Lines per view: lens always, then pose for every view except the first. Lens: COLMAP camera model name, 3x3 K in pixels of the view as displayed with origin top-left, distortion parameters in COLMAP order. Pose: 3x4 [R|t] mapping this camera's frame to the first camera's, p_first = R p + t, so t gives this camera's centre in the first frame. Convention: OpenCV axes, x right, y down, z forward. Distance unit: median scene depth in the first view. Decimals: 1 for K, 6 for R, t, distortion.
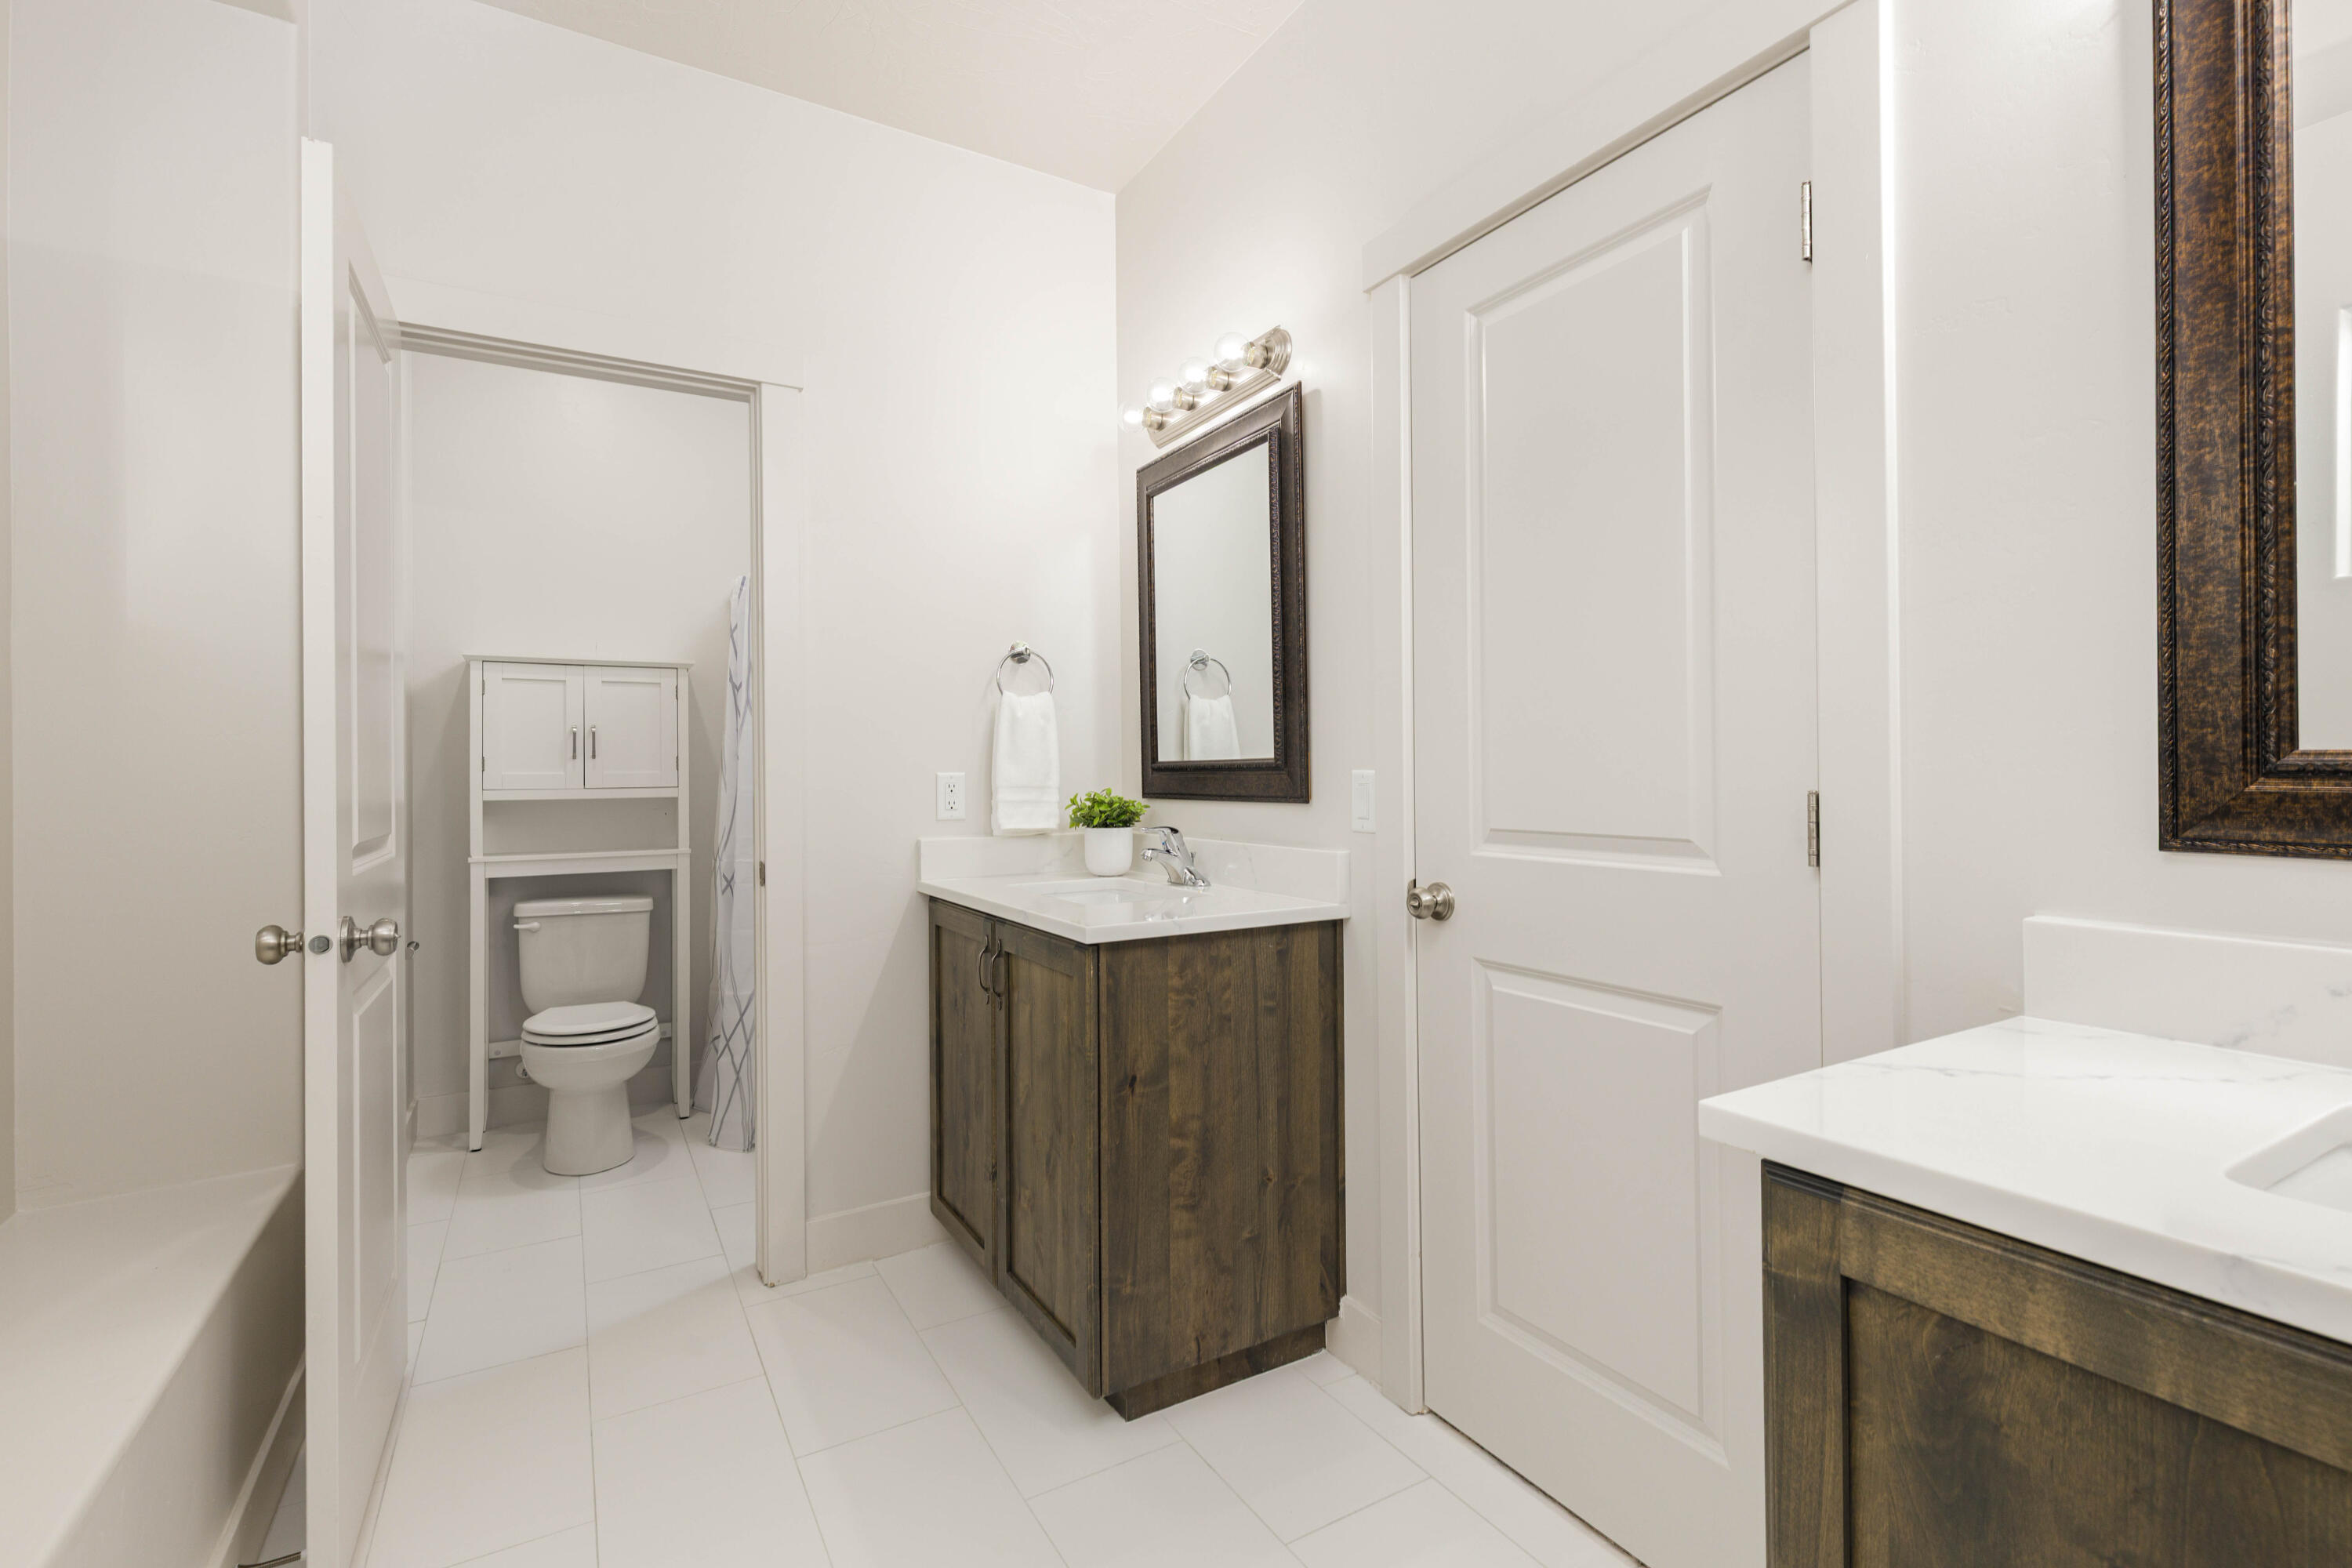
lens RADIAL K [[1055.2, 0, 1182.6], [0, 1055.2, 778.9], [0, 0, 1]] dist [0.003866, -0.000530]
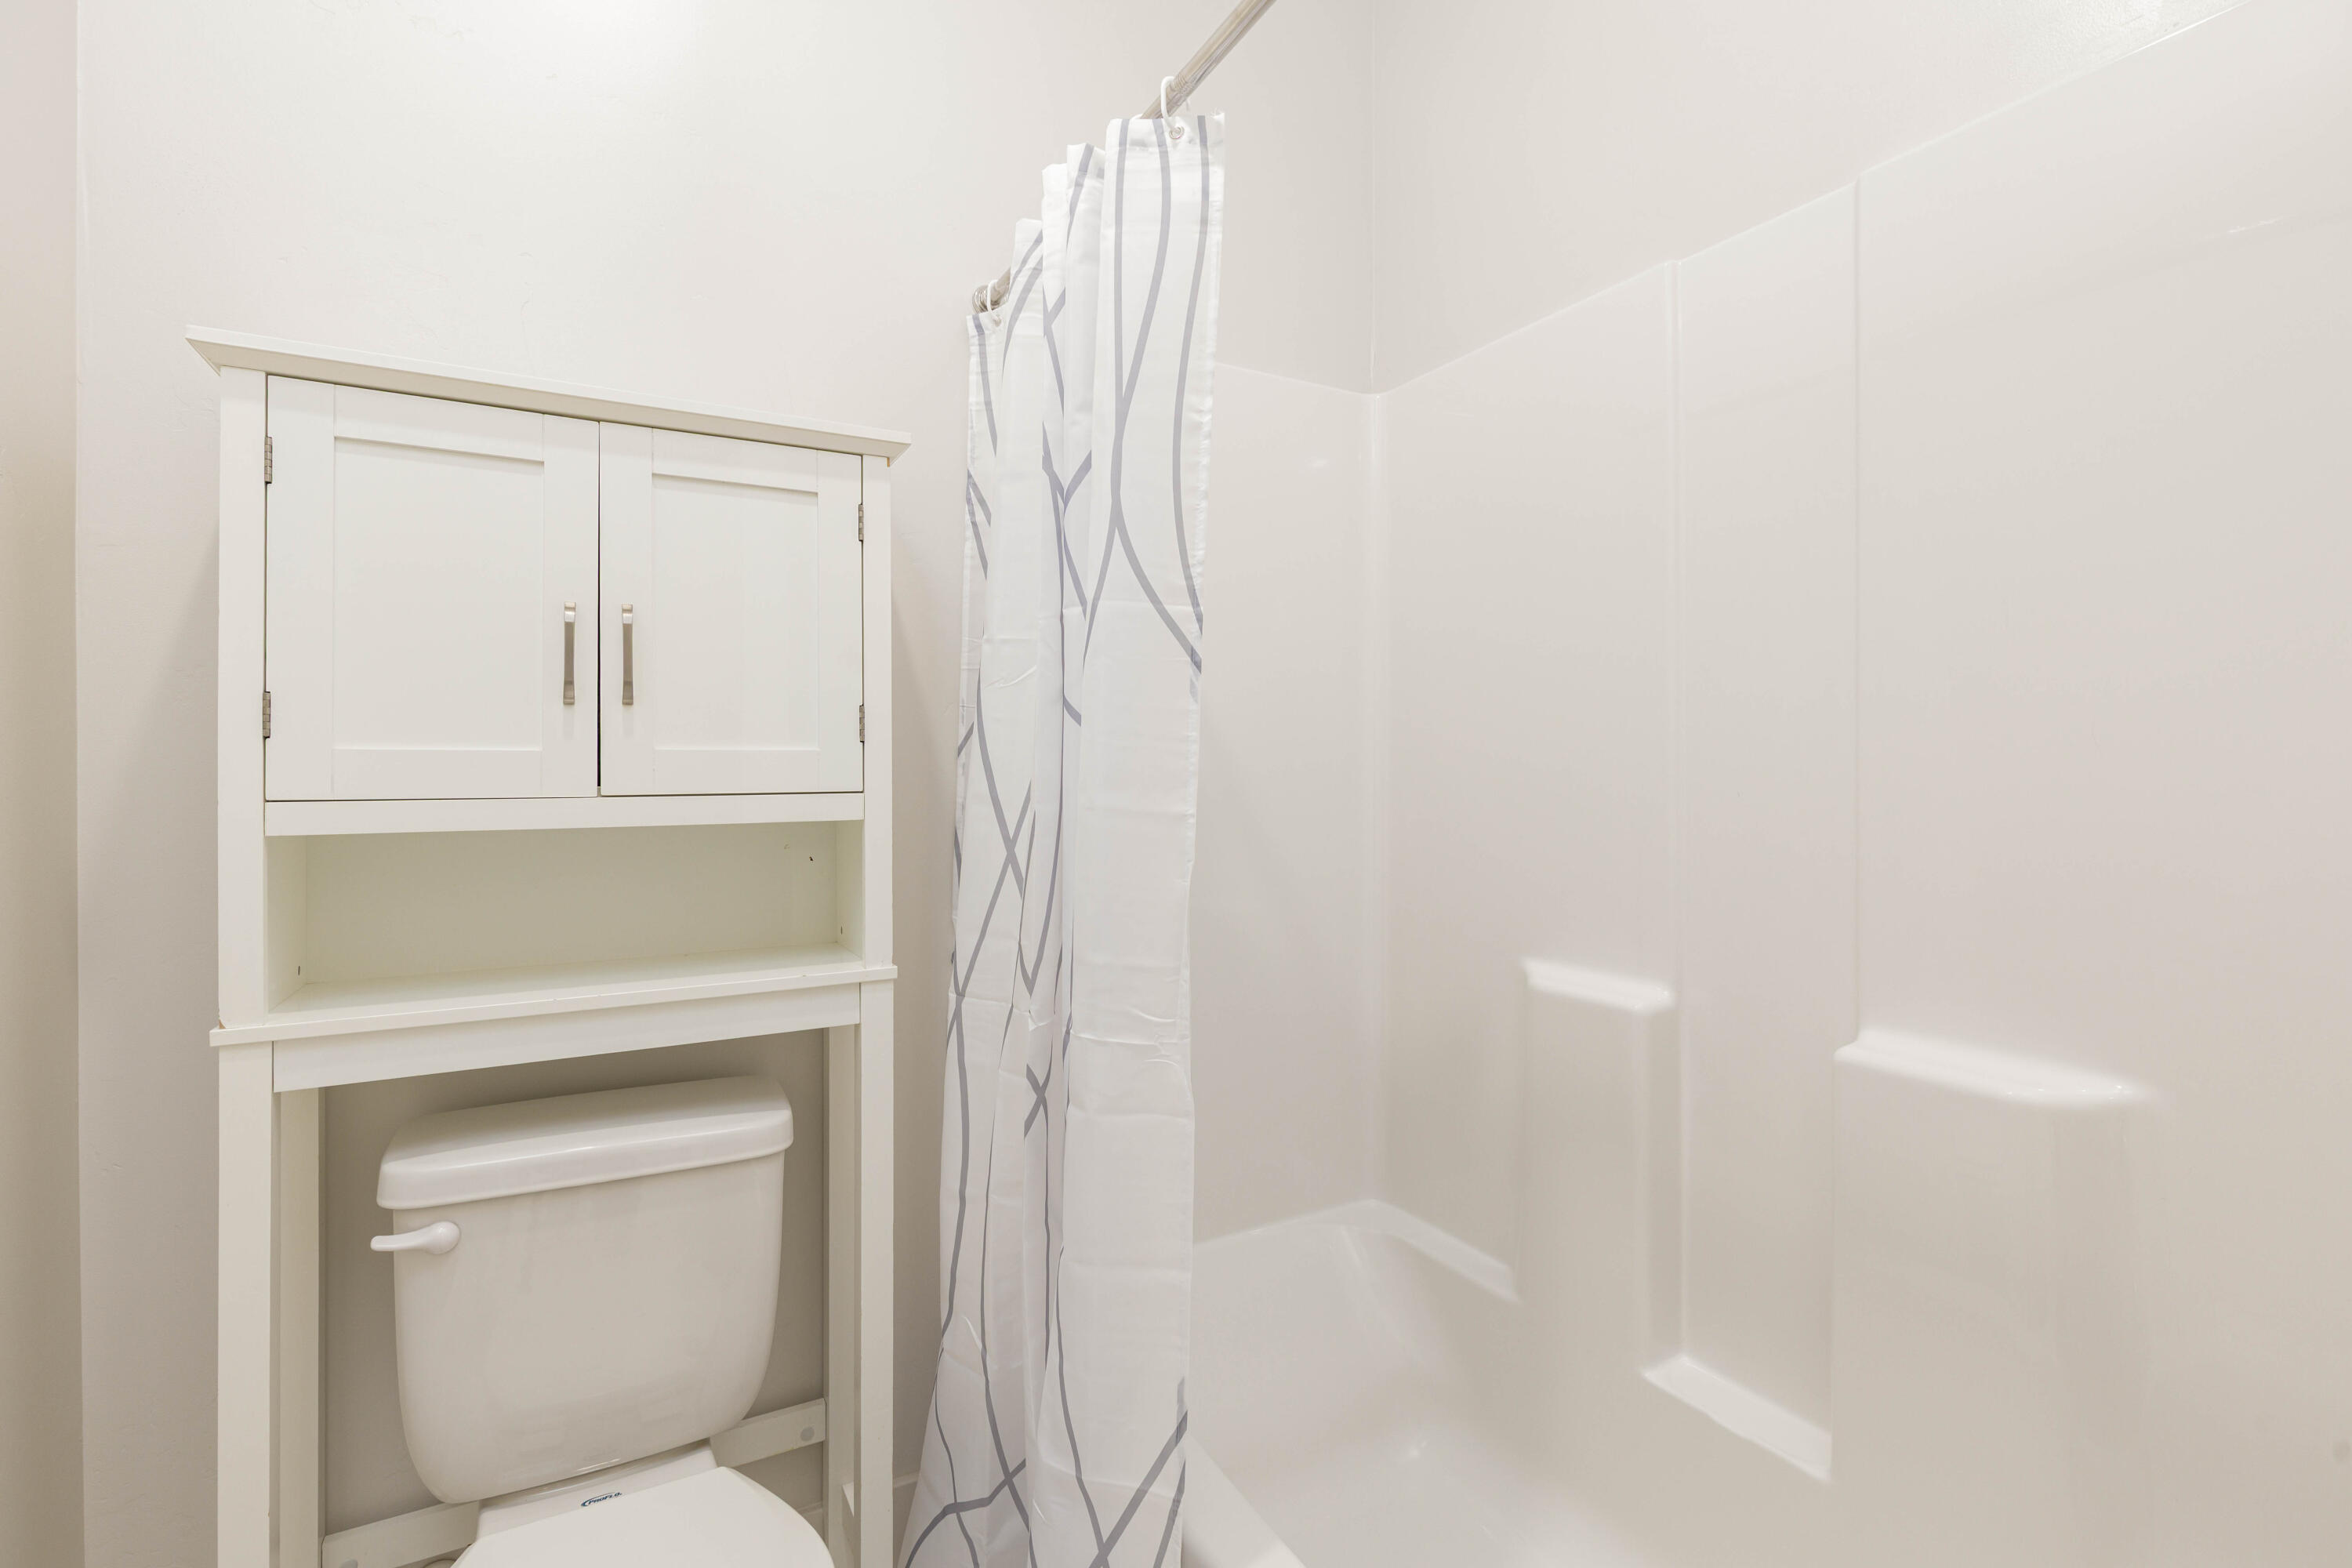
lens RADIAL K [[1055.2, 0, 1164.3], [0, 1055.2, 780.1], [0, 0, 1]] dist [0.003866, -0.000530]
pose [[0.999672, 0.003693, -0.025357, -0.369321], [-0.003624, 0.999990, 0.002767, 0.002183], [0.025367, -0.002675, 0.999675, 0.652977]]
